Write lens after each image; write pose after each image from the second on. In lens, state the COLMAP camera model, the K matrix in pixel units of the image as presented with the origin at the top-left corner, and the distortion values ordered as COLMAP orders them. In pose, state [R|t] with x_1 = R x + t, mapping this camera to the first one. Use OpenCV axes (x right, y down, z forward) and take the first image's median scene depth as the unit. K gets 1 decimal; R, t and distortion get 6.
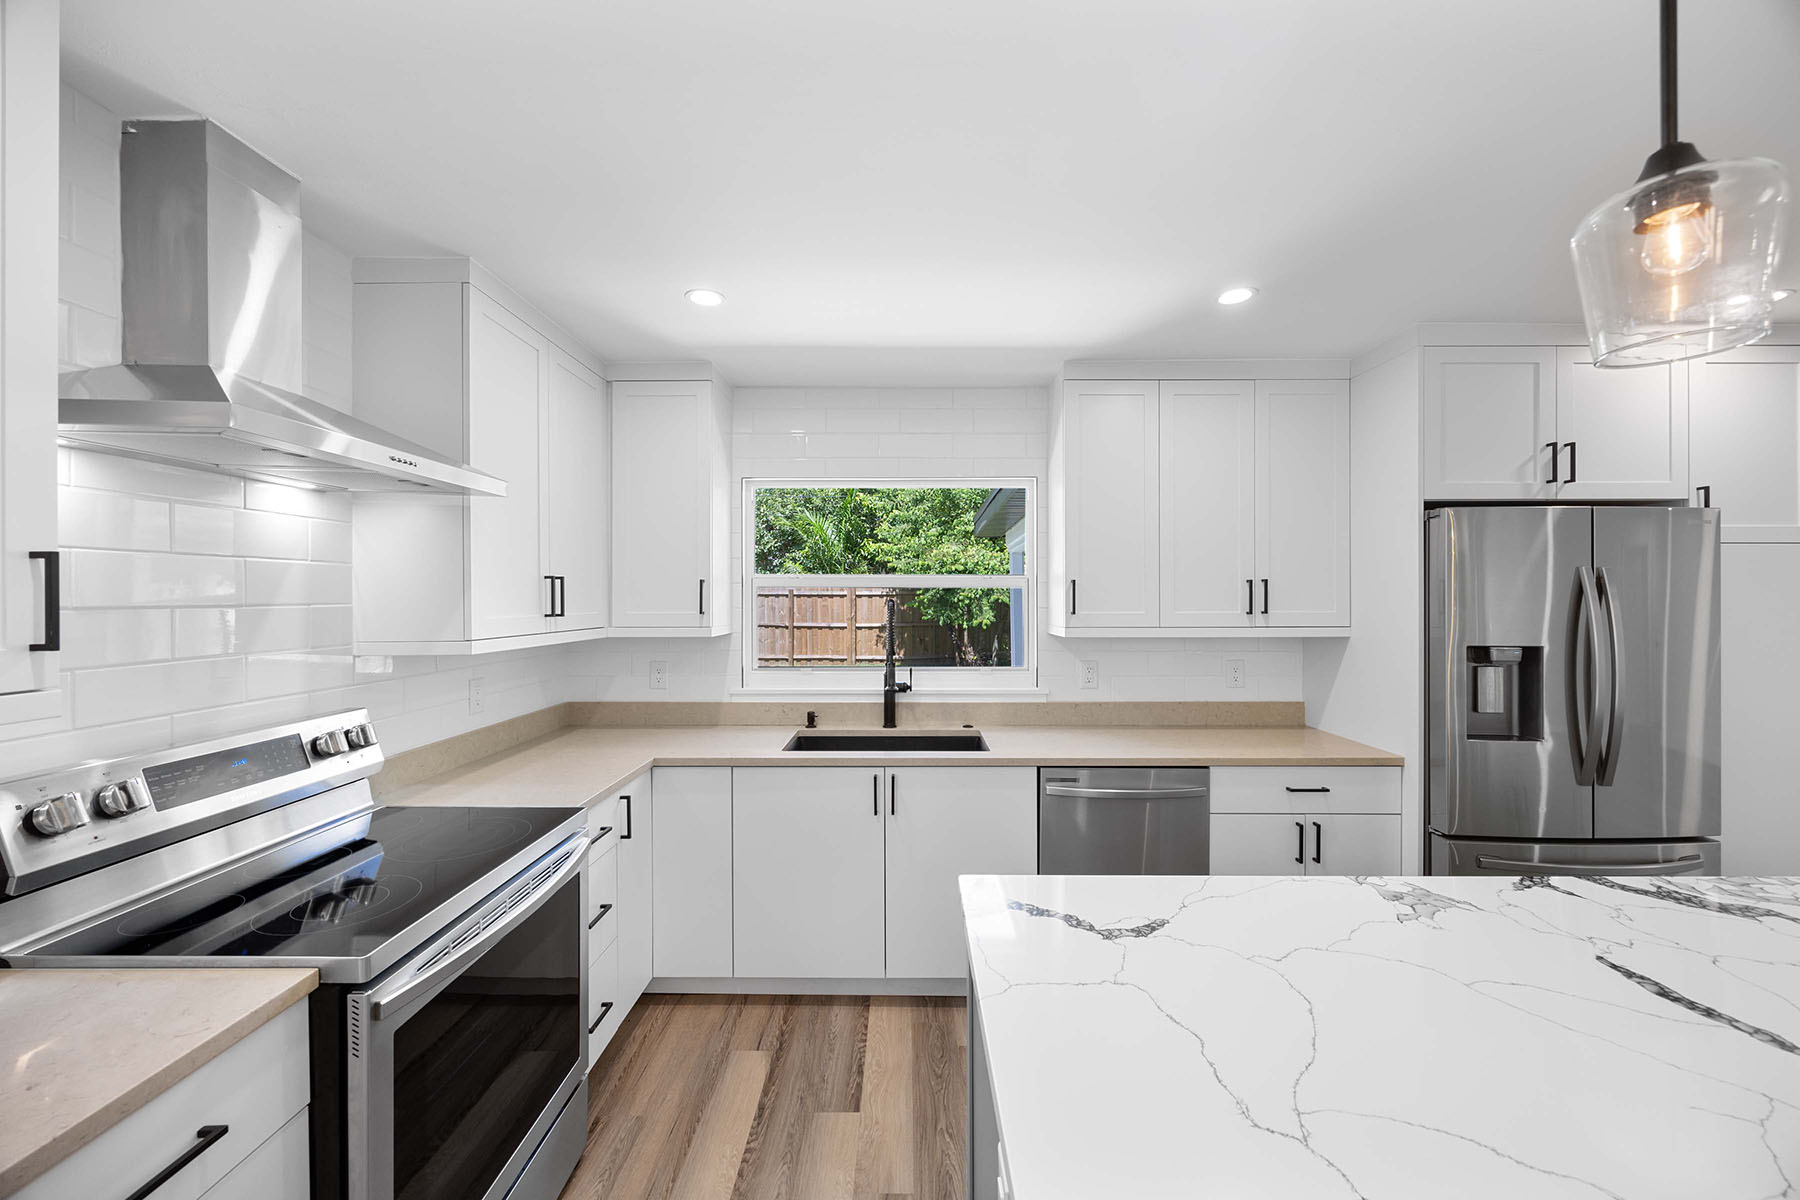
lens RADIAL K [[681.7, 0, 907.4], [0, 681.7, 597.6], [0, 0, 1]] dist [-0.004200, 0.000518]
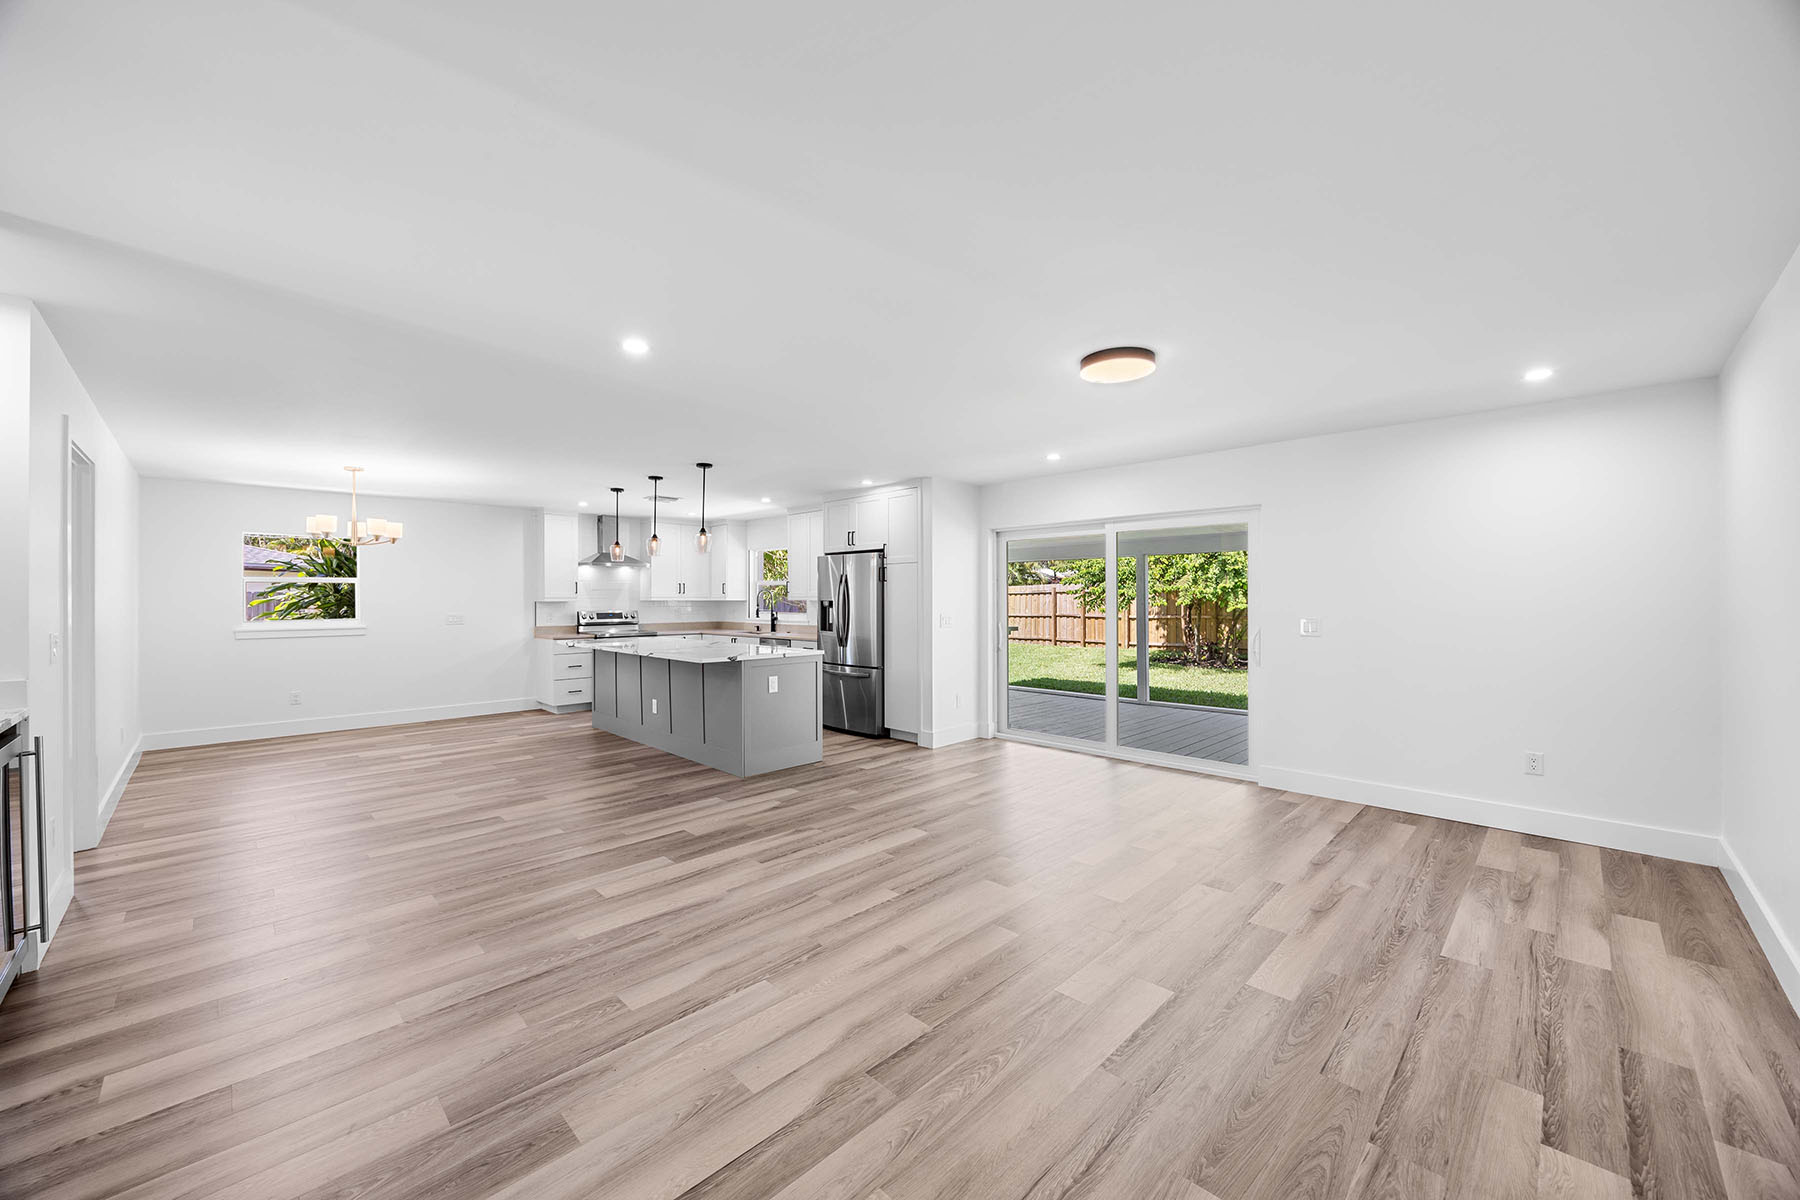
lens RADIAL K [[681.7, 0, 902.0], [0, 681.7, 593.4], [0, 0, 1]] dist [-0.004200, 0.000518]
pose [[0.712713, -0.006318, -0.701428, 3.158263], [0.001285, 0.999970, -0.007700, 0.059464], [0.701455, 0.004586, 0.712699, -0.927784]]
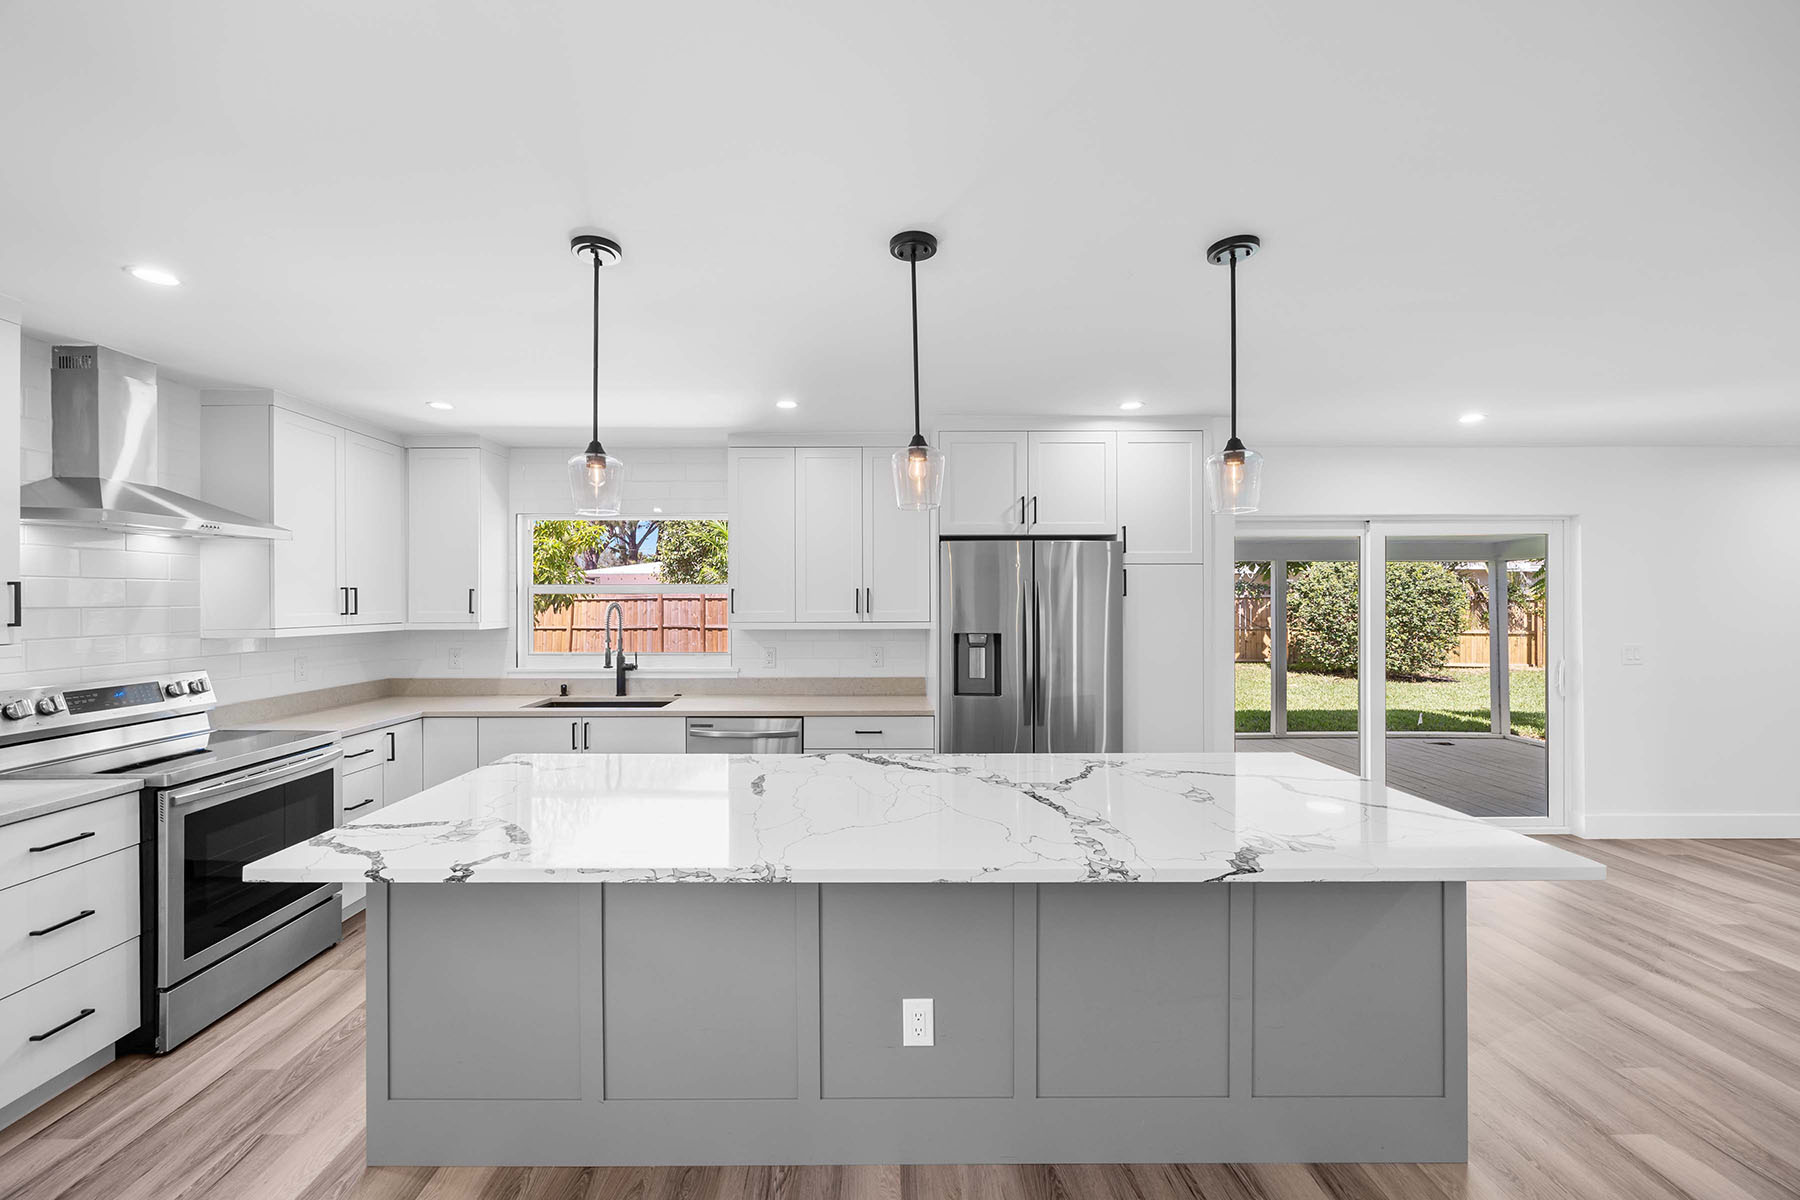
lens RADIAL K [[681.7, 0, 869.2], [0, 681.7, 600.7], [0, 0, 1]] dist [-0.004200, 0.000518]
pose [[0.999964, -0.001452, 0.008378, 0.598201], [0.001453, 0.999999, -0.000173, -0.000846], [-0.008378, 0.000186, 0.999965, -0.492716]]
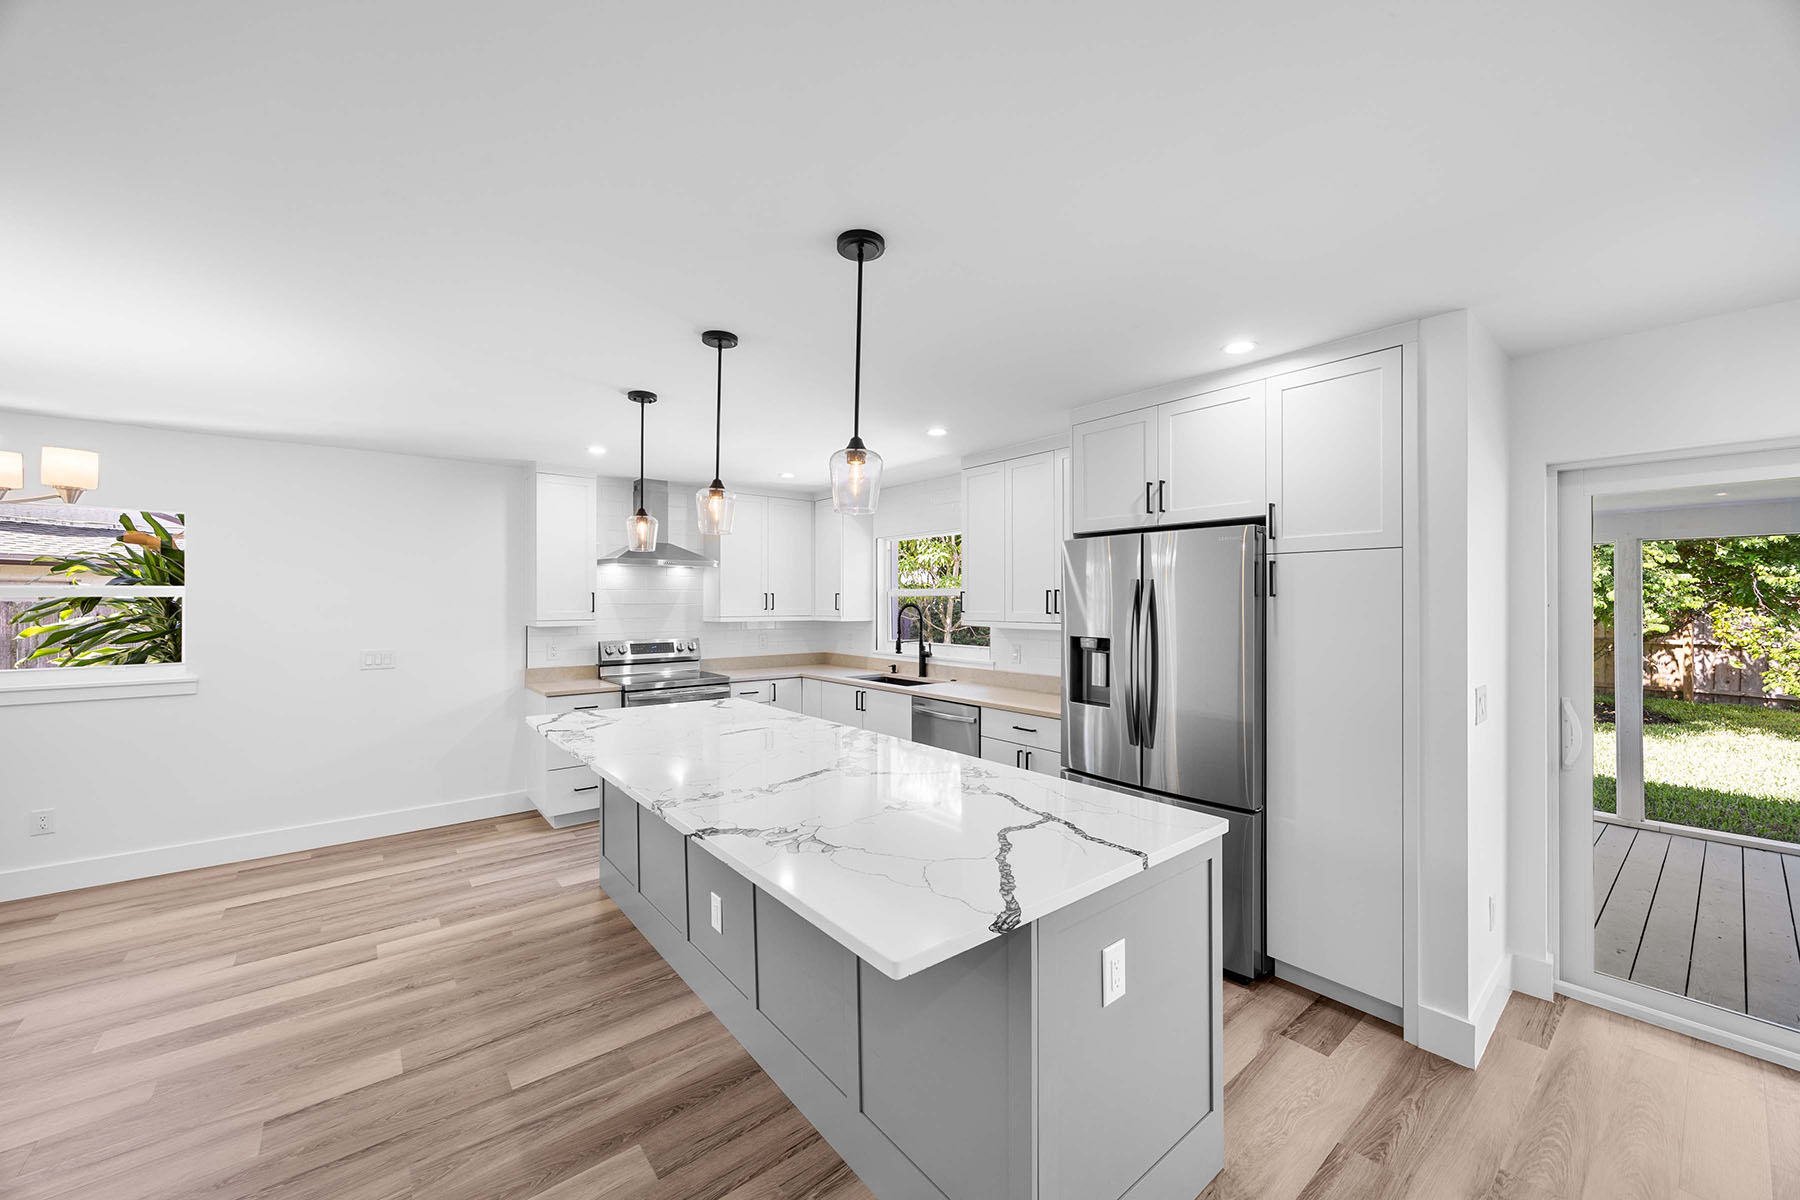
lens RADIAL K [[681.7, 0, 905.3], [0, 681.7, 597.0], [0, 0, 1]] dist [-0.004200, 0.000518]
pose [[0.638546, -0.004341, -0.769572, 1.644350], [-0.000219, 0.999983, -0.005823, -0.002965], [0.769584, 0.003887, 0.638534, -0.179694]]
